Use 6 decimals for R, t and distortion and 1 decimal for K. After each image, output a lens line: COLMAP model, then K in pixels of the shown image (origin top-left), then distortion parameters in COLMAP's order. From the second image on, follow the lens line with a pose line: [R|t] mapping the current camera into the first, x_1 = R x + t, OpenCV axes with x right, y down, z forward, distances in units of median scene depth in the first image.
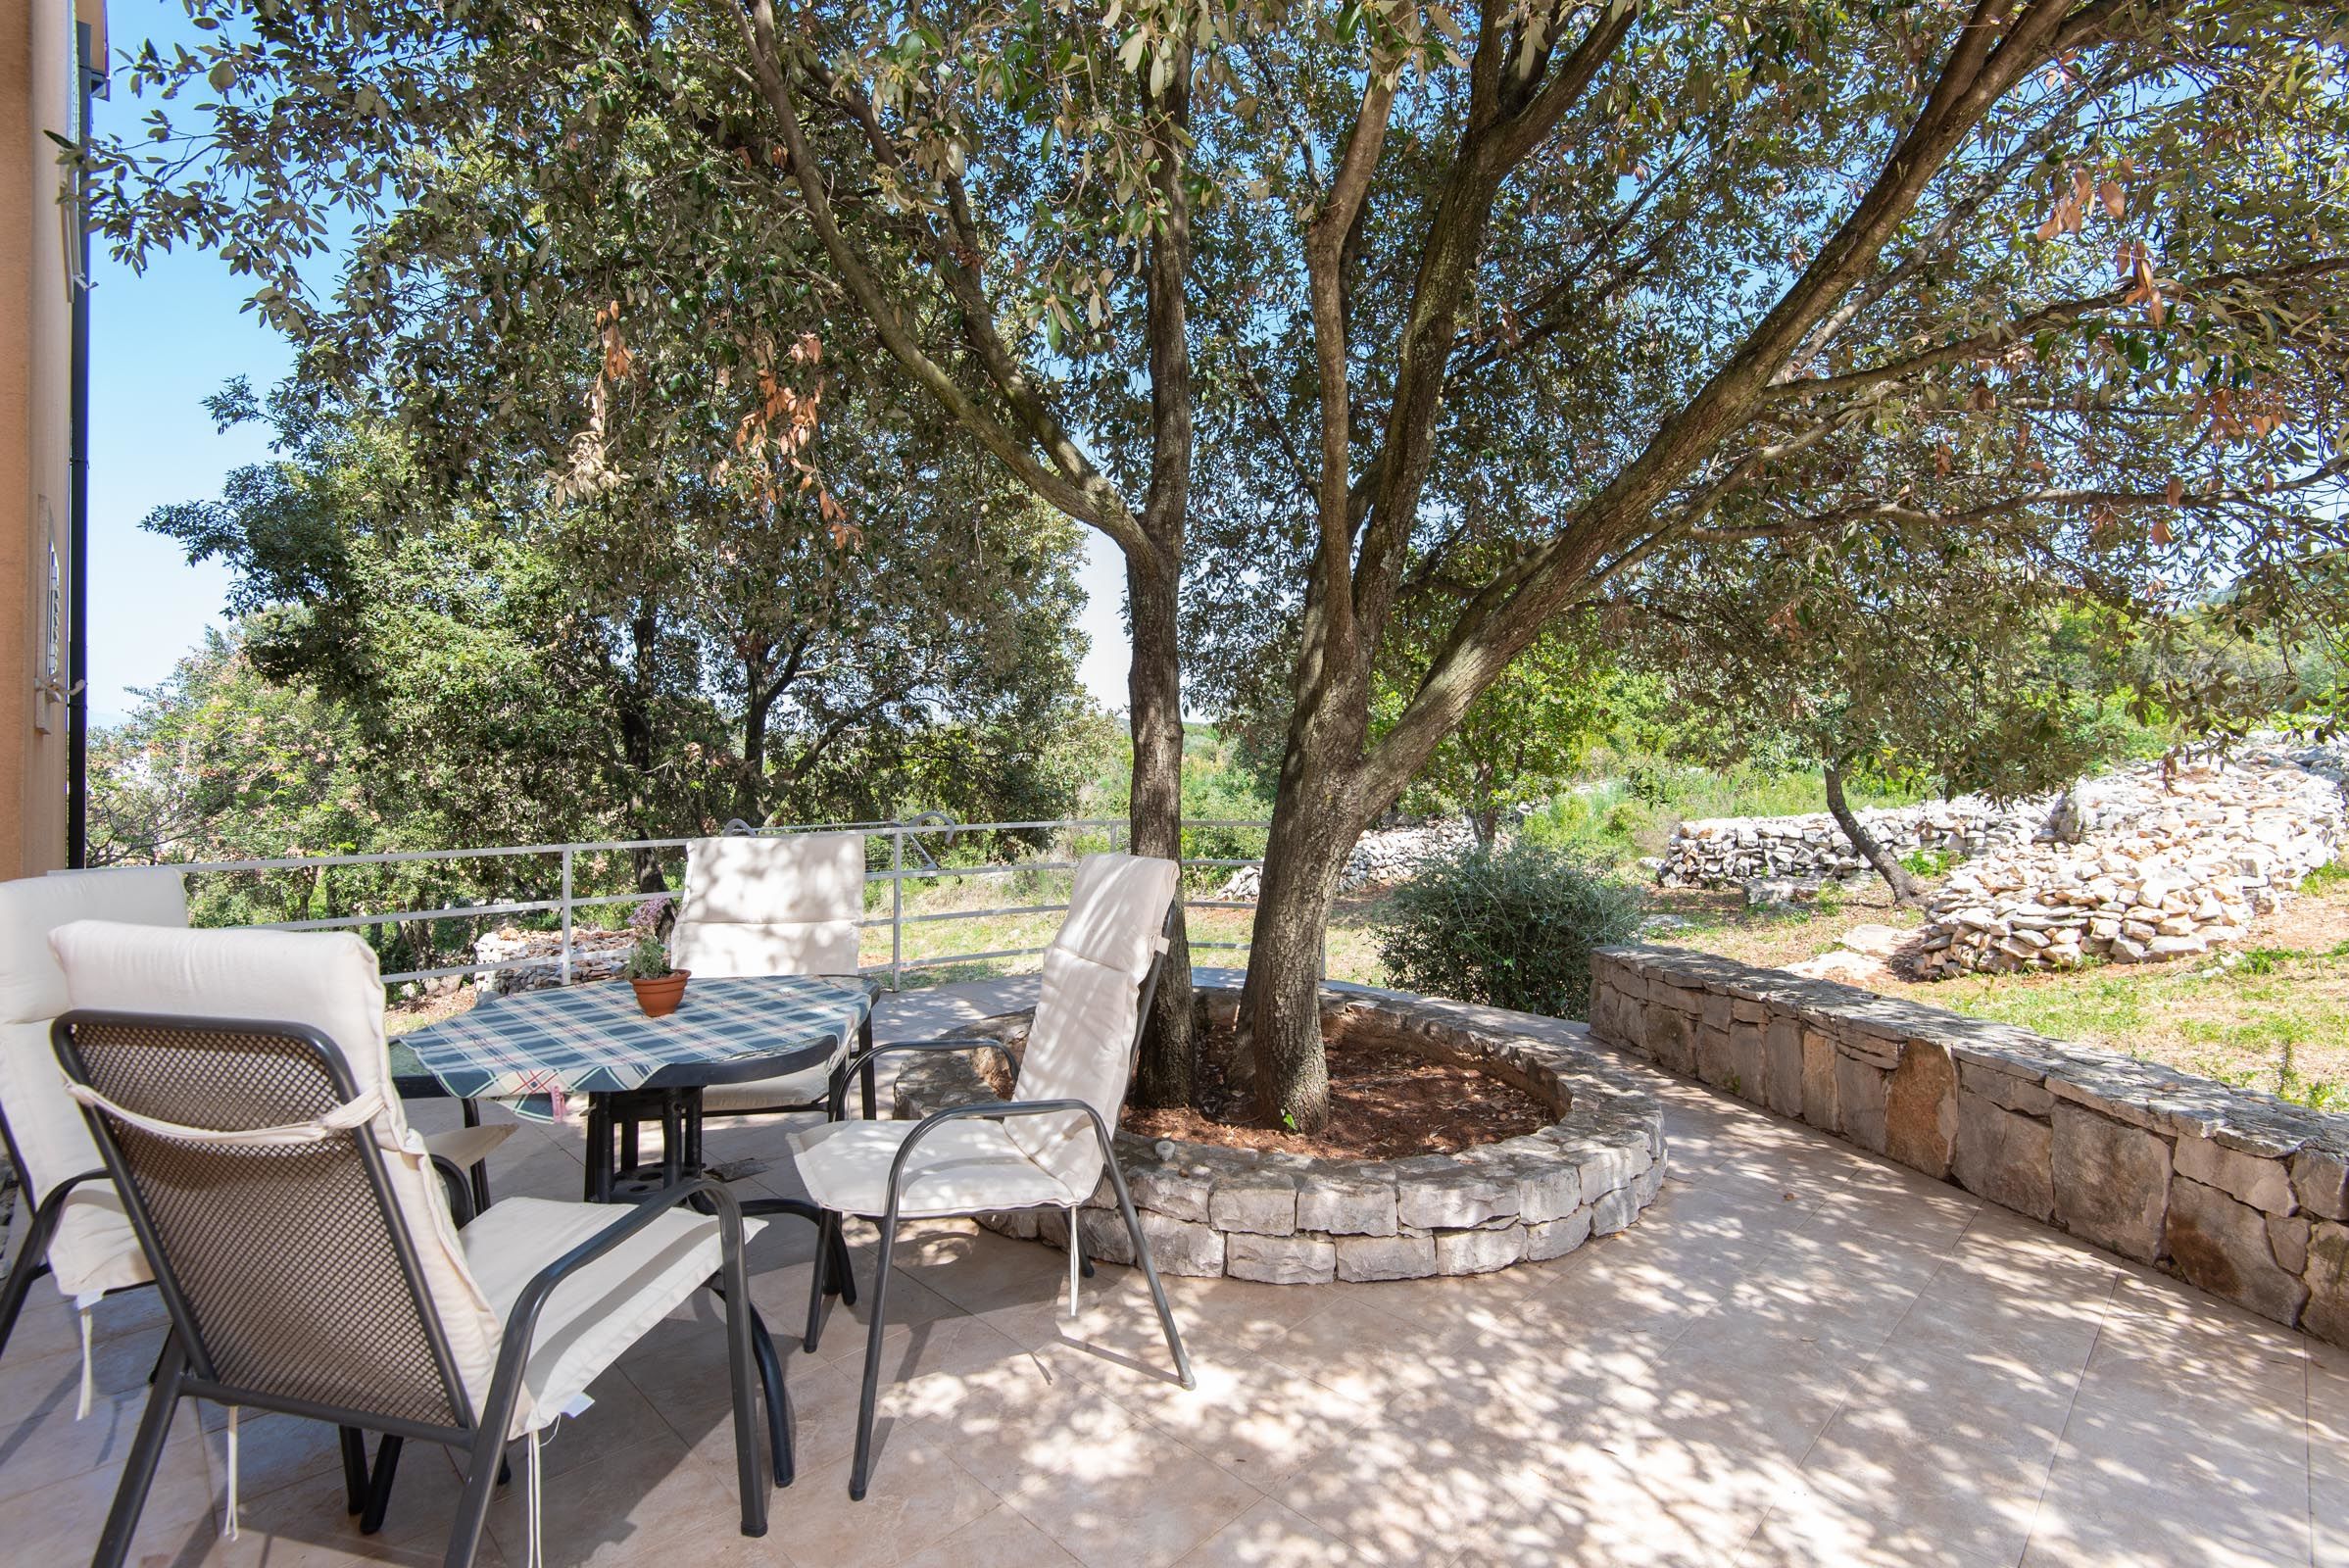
lens RADIAL K [[1077.4, 0, 1184.6], [0, 1077.4, 750.9], [0, 0, 1]] dist [0.003723, -0.002511]
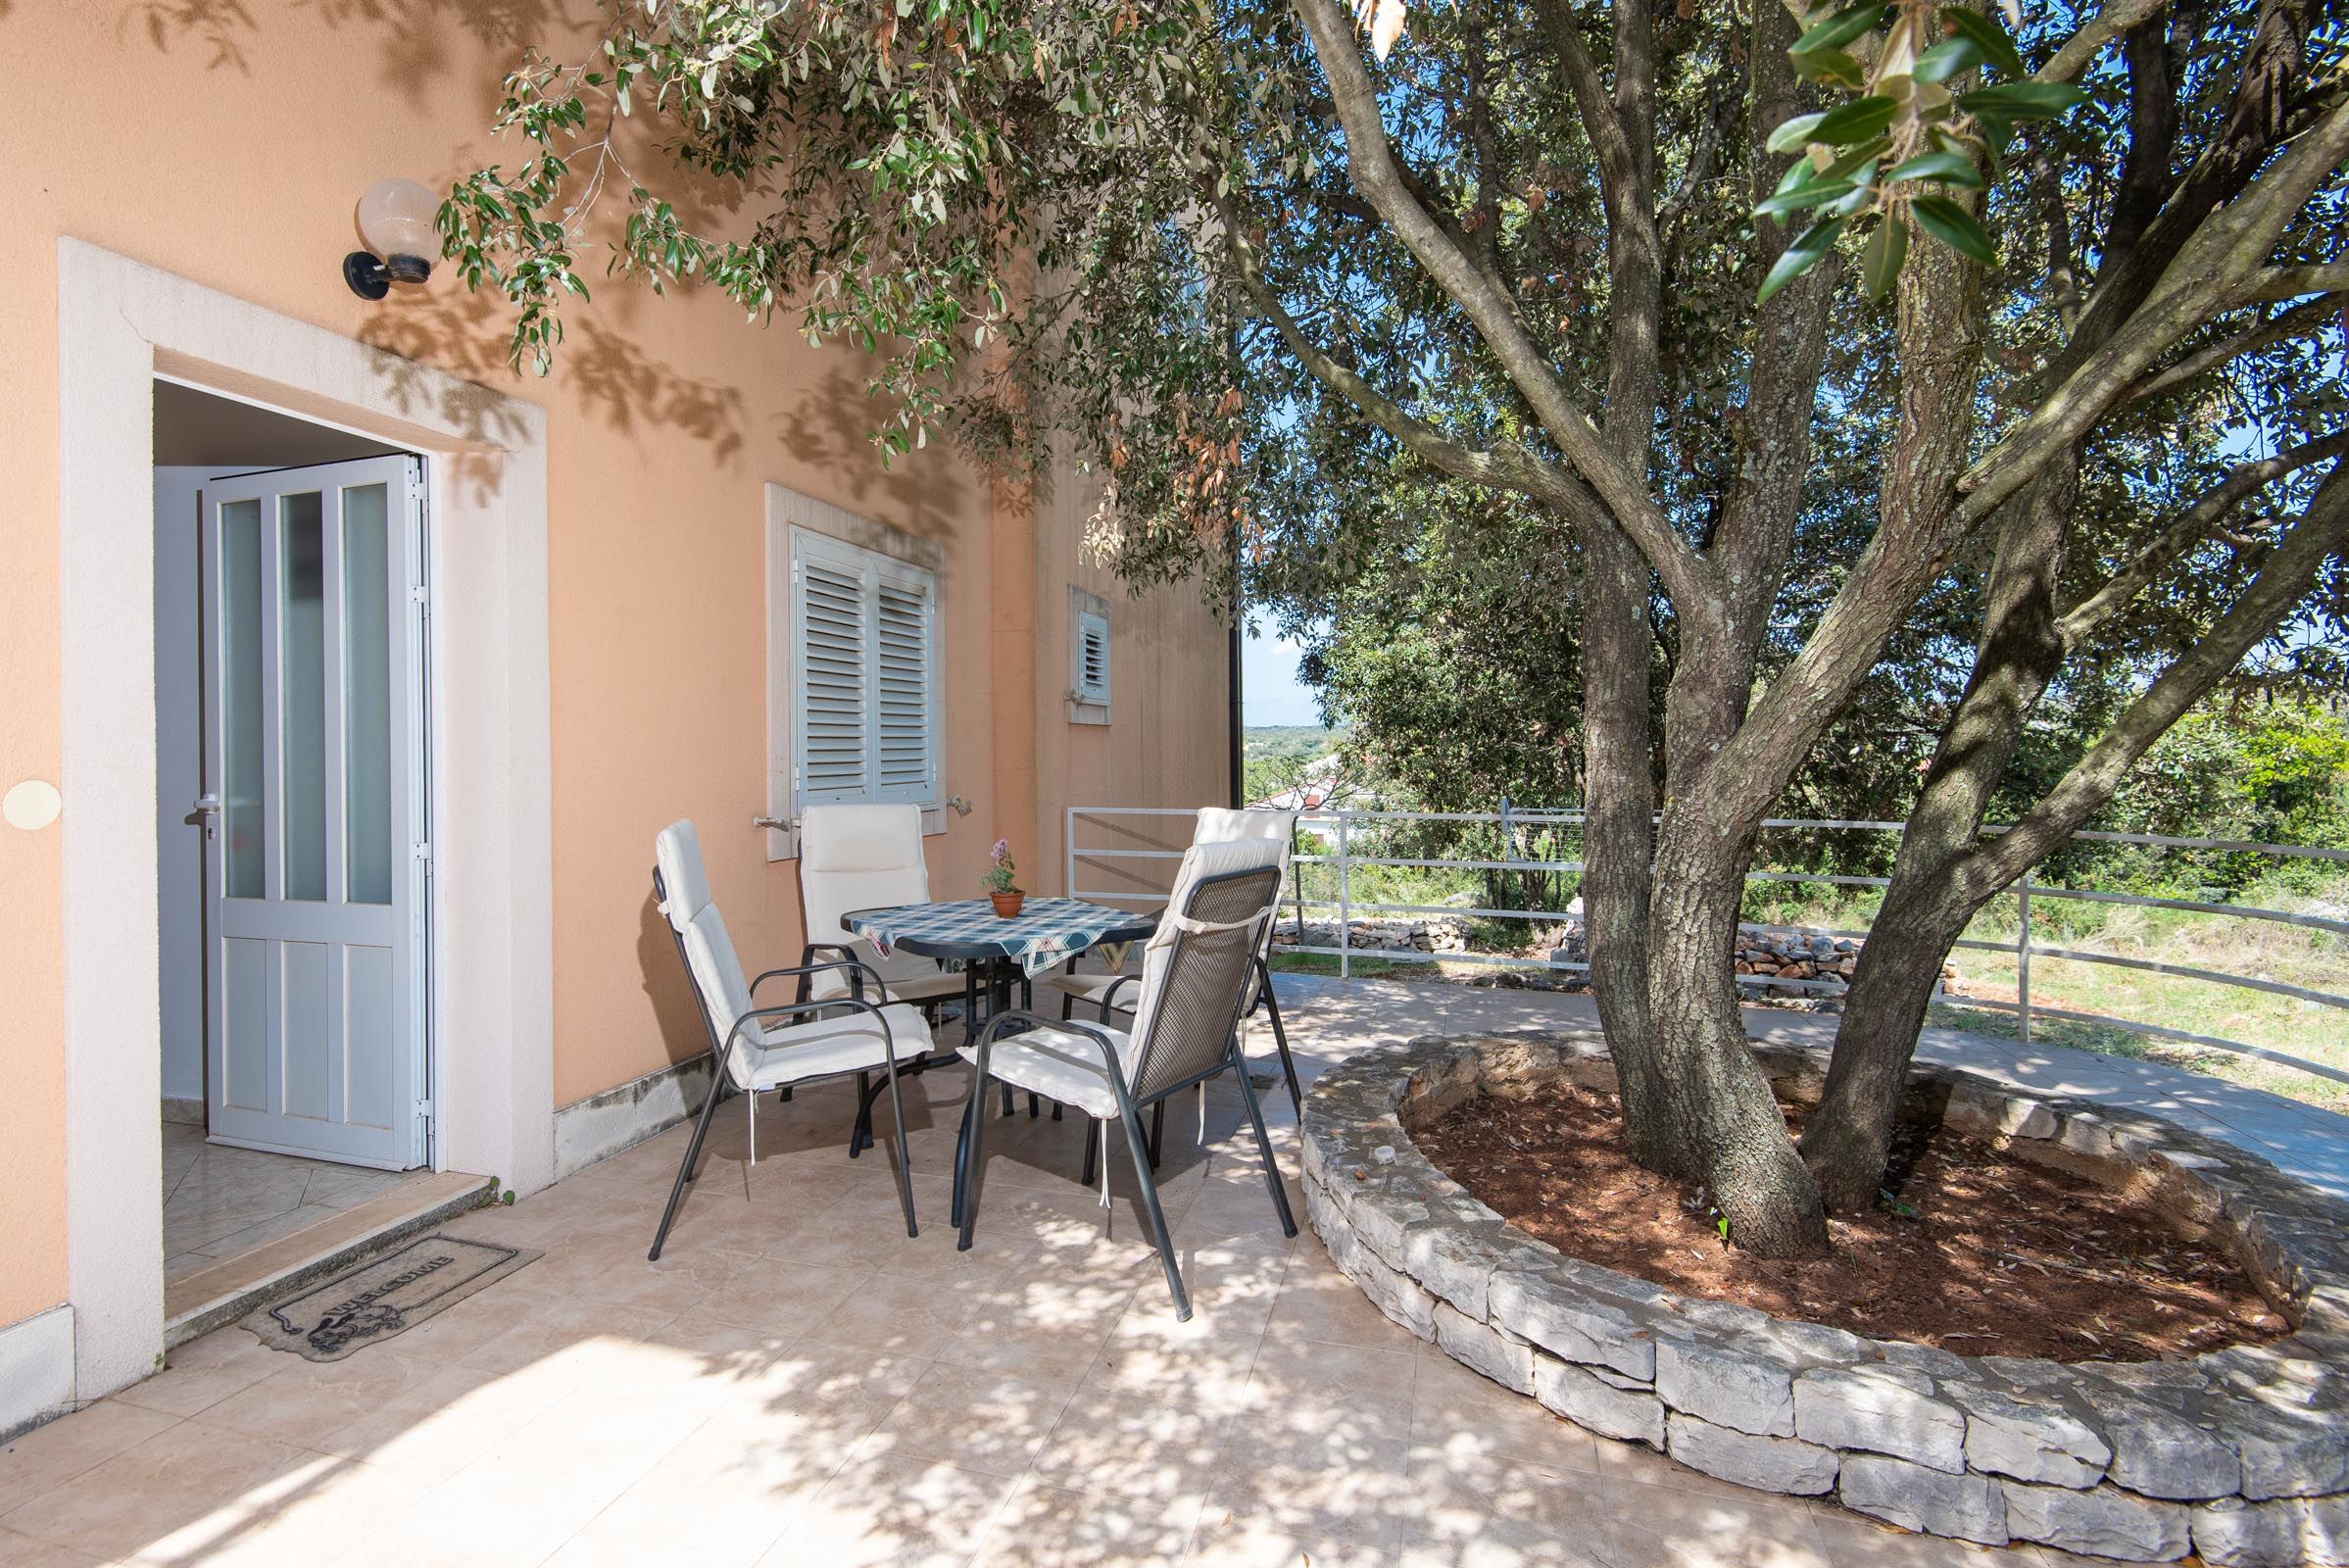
lens RADIAL K [[1155.3, 0, 1113.2], [0, 1155.3, 742.3], [0, 0, 1]] dist [0.002099, -0.000224]
pose [[0.466046, 0.007849, -0.884726, 0.321558], [0.008136, 0.999880, 0.013156, -0.005927], [0.884723, -0.013329, 0.465927, 0.126042]]
